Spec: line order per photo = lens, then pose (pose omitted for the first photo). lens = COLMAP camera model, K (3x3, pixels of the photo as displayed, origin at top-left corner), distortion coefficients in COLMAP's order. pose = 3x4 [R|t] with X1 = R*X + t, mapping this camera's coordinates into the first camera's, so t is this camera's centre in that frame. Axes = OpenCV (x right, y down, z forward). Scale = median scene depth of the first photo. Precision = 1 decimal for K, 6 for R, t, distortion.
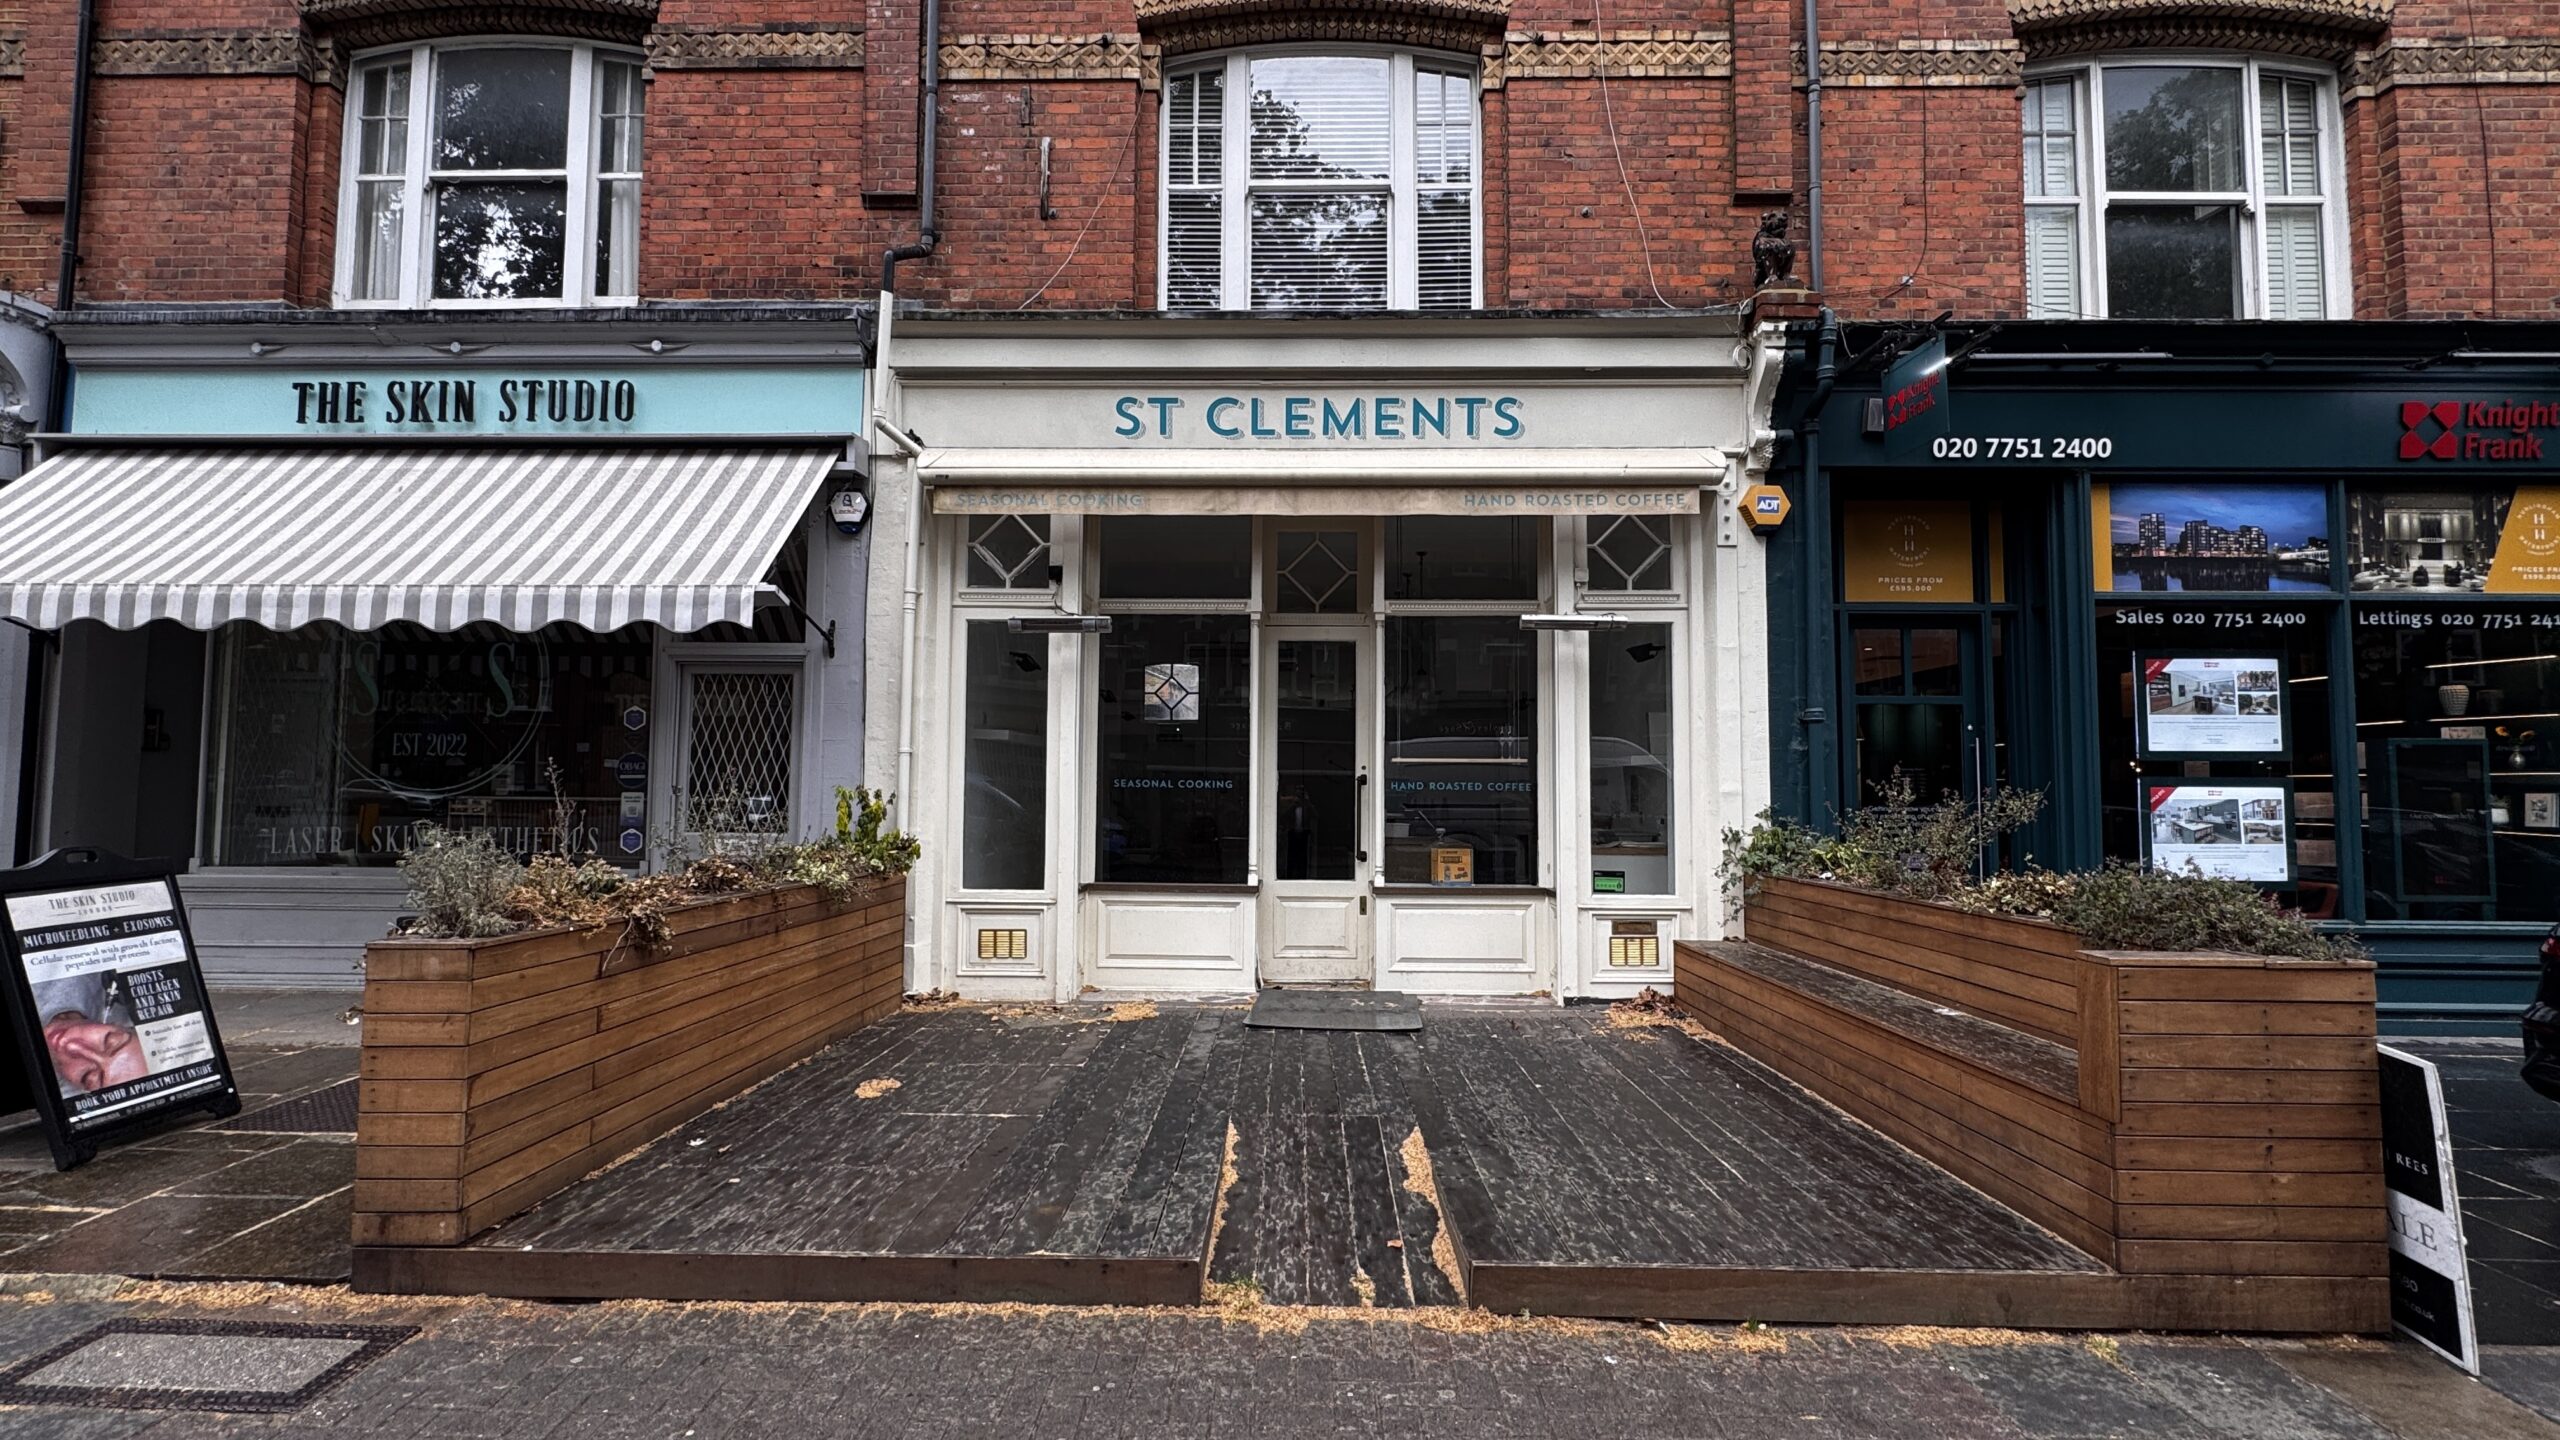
lens RADIAL K [[1161.9, 0, 1277.1], [0, 1161.9, 717.9], [0, 0, 1]] dist [-0.002796, 0.000150]
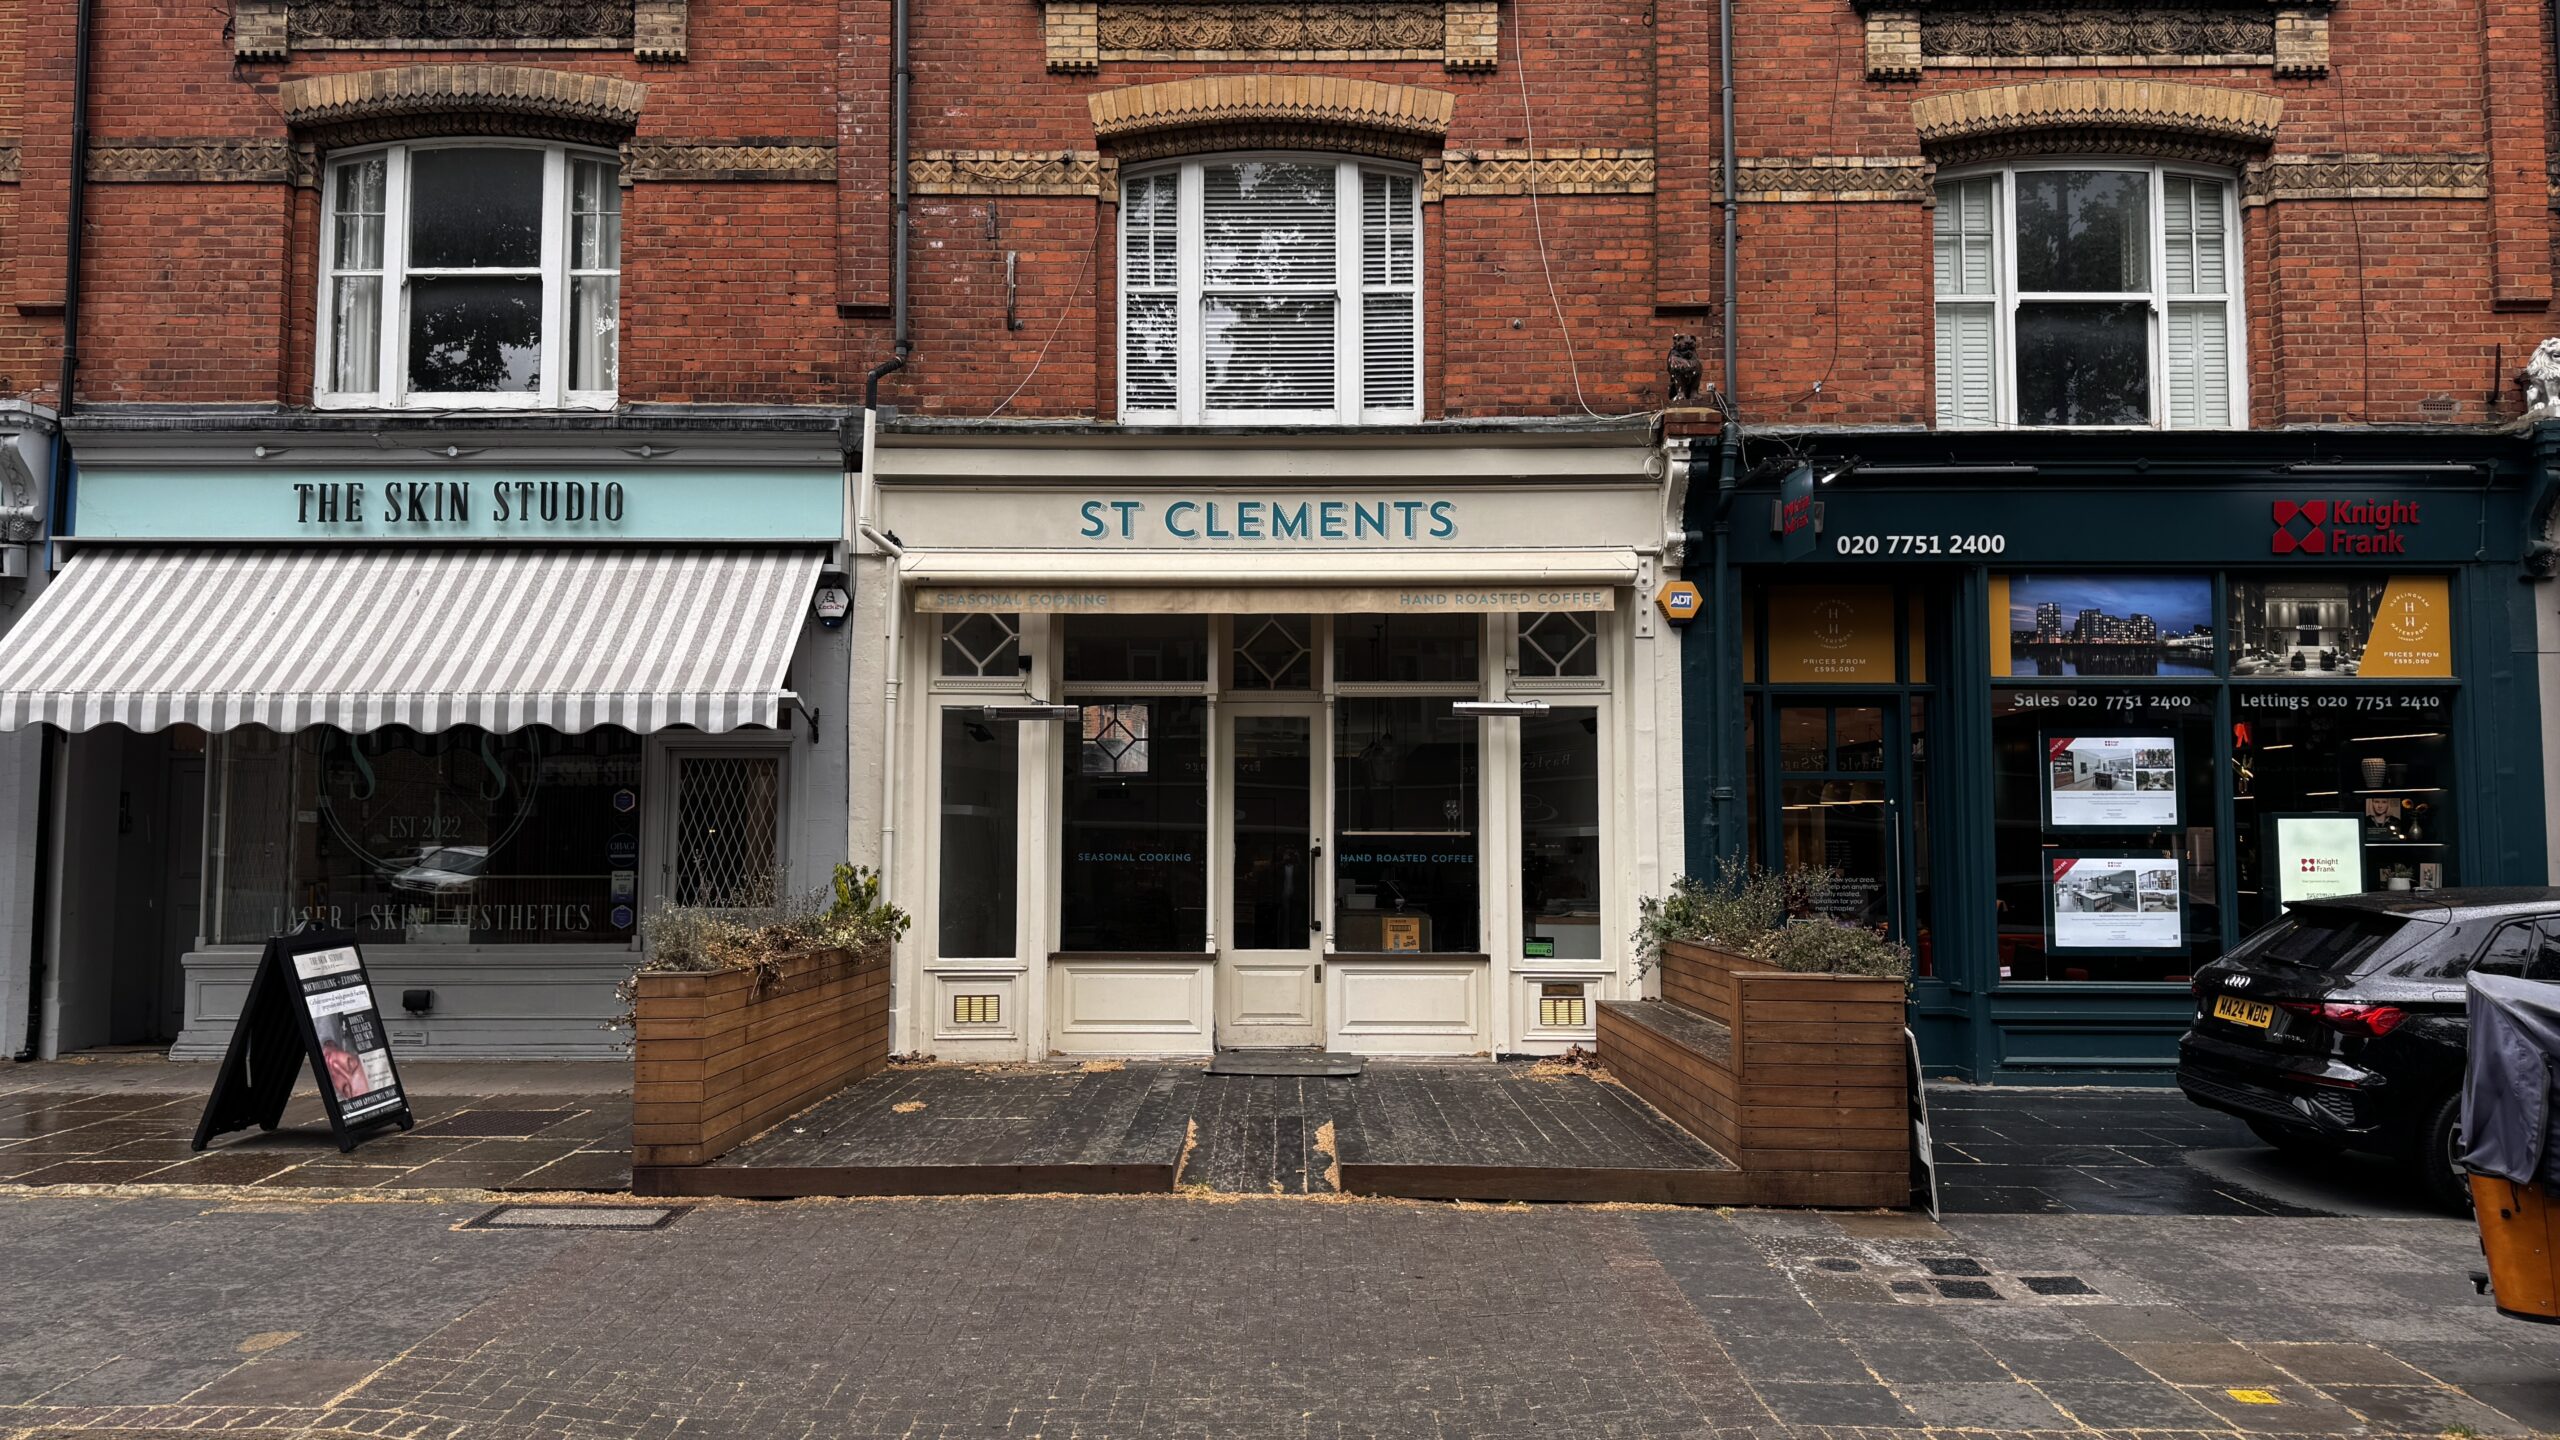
lens RADIAL K [[1812.3, 0, 1271.5], [0, 1812.3, 716.2], [0, 0, 1]] dist [0.181365, -0.353959]
pose [[0.999952, -0.004585, 0.008690, 0.022911], [0.004676, 0.999934, -0.010511, -0.056985], [-0.008641, 0.010551, 0.999907, -0.694010]]
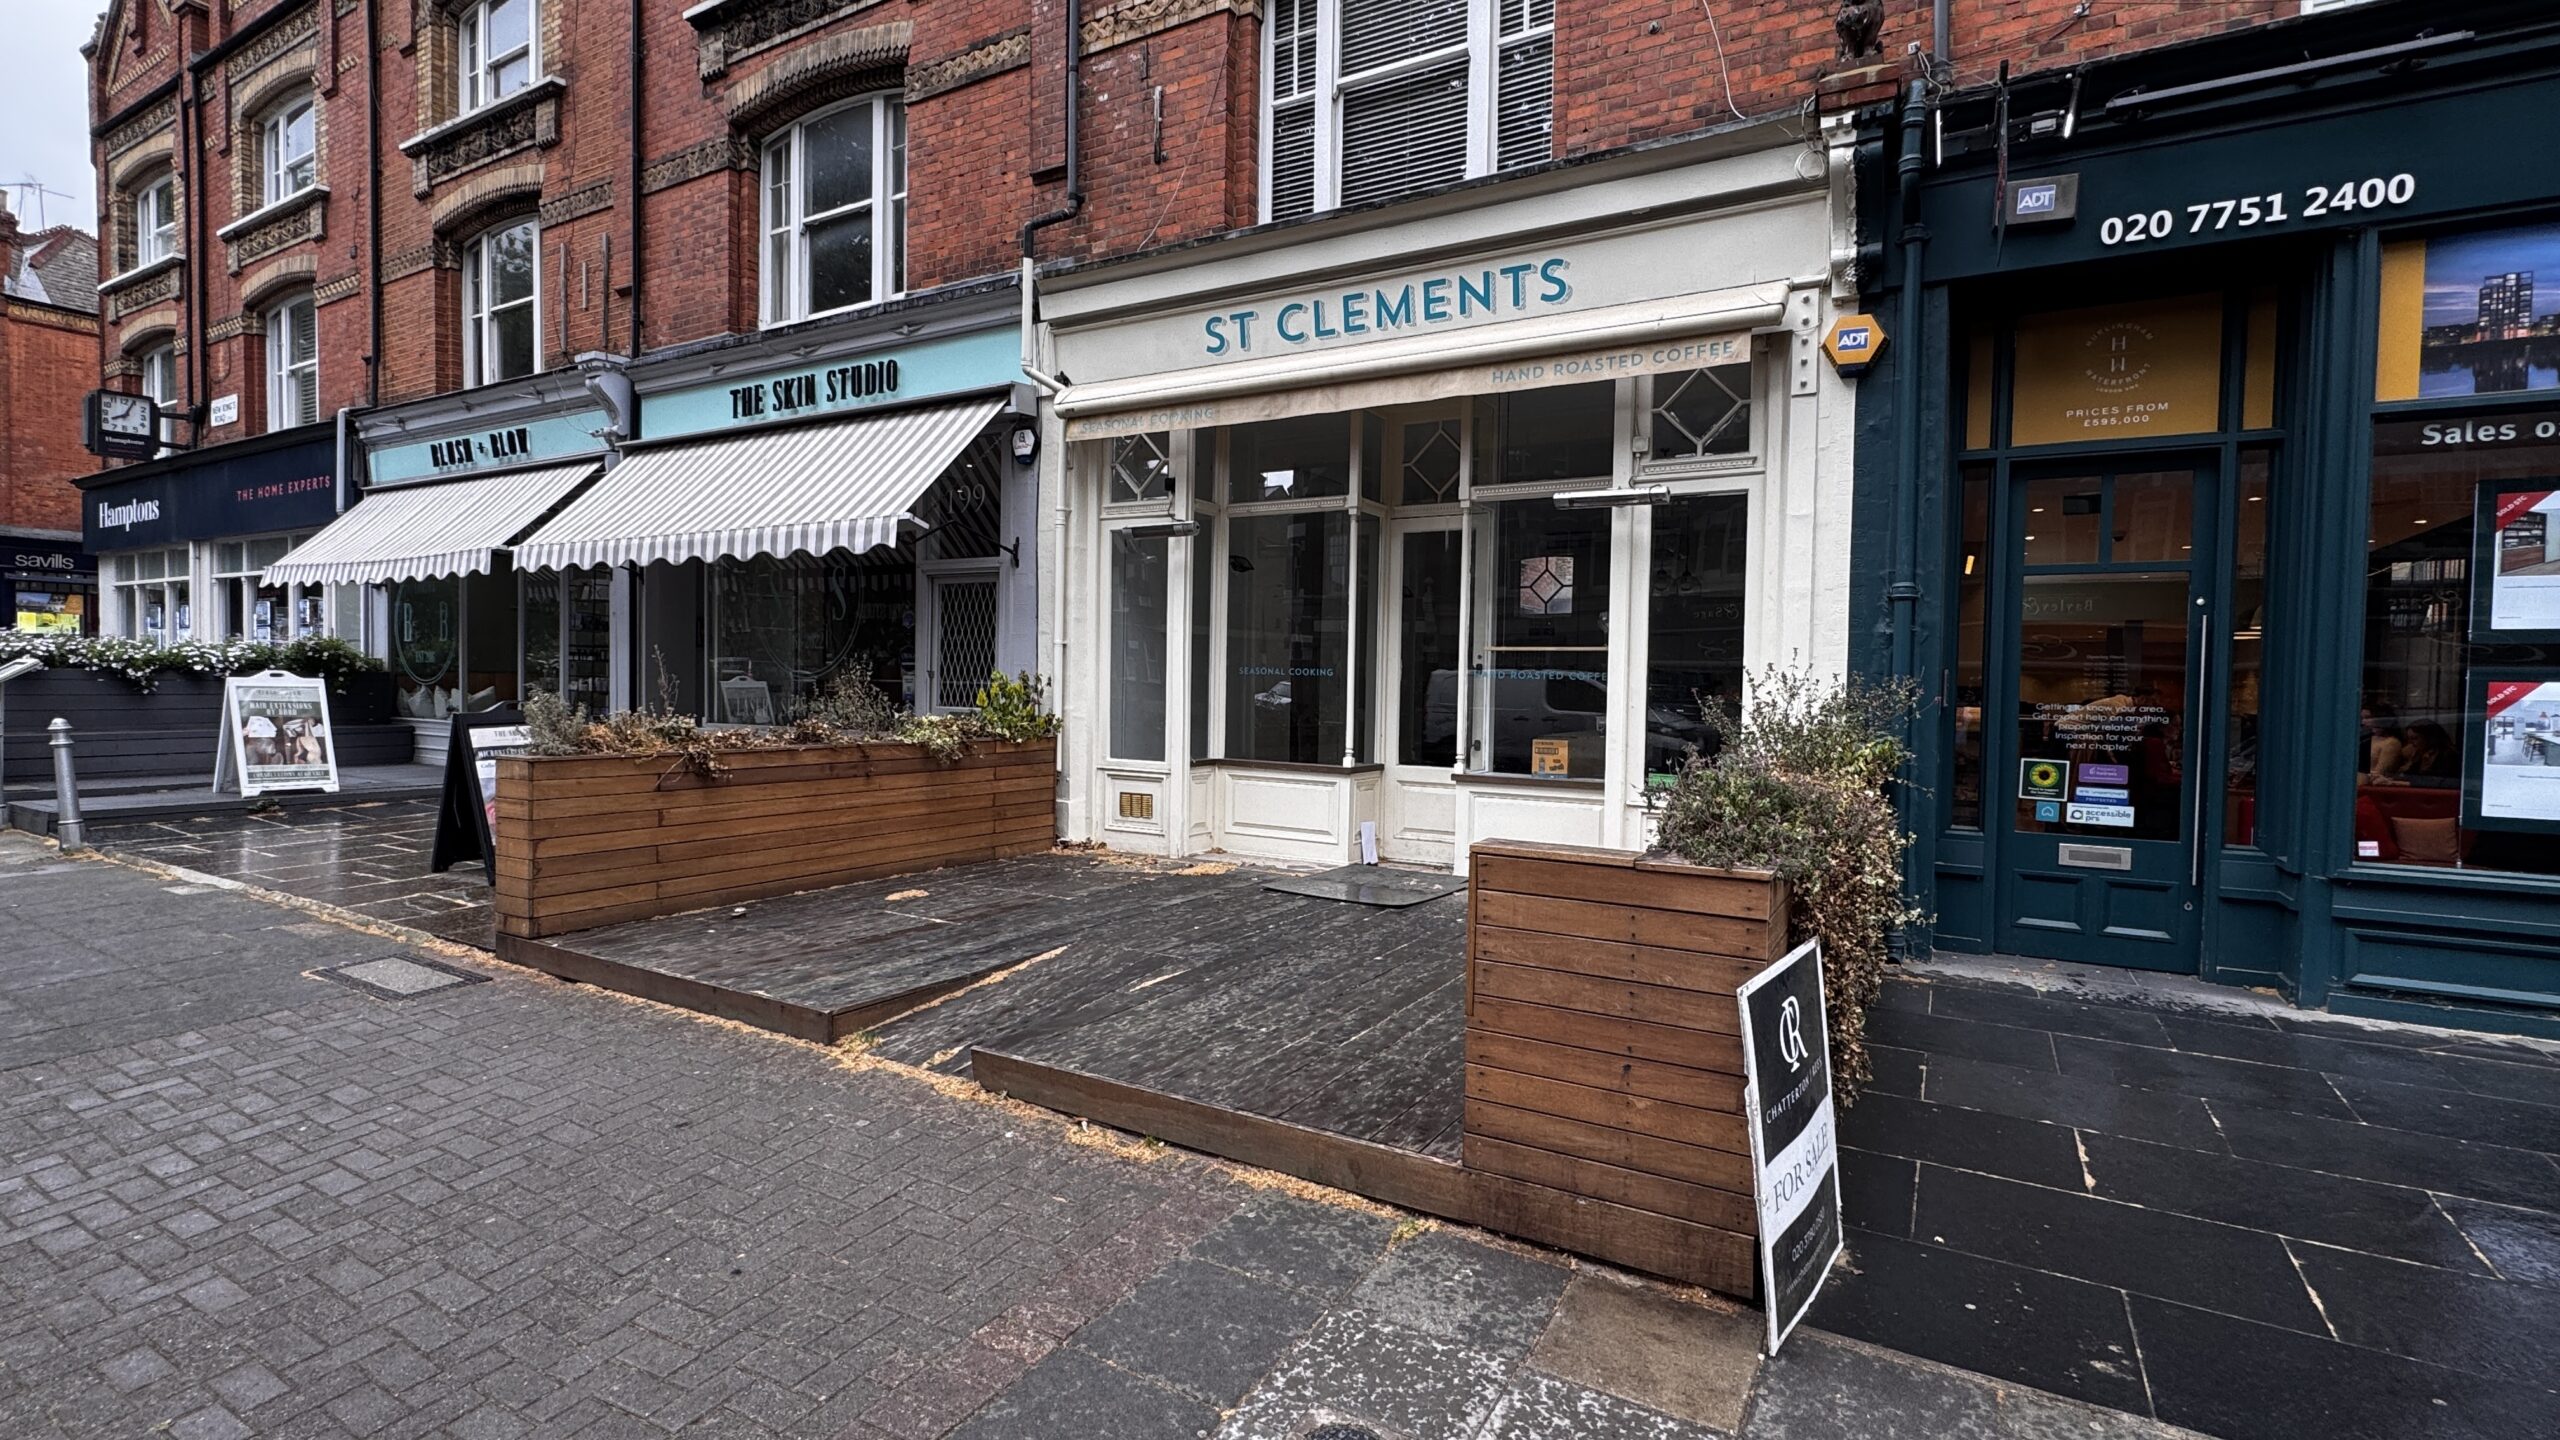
lens RADIAL K [[1162.4, 0, 1278.7], [0, 1162.4, 714.7], [0, 0, 1]] dist [-0.003859, 0.001236]
pose [[0.870894, 0.022842, -0.490940, 0.468828], [0.018459, 0.996694, 0.079118, 0.011323], [0.491124, -0.077966, 0.867593, 0.051322]]
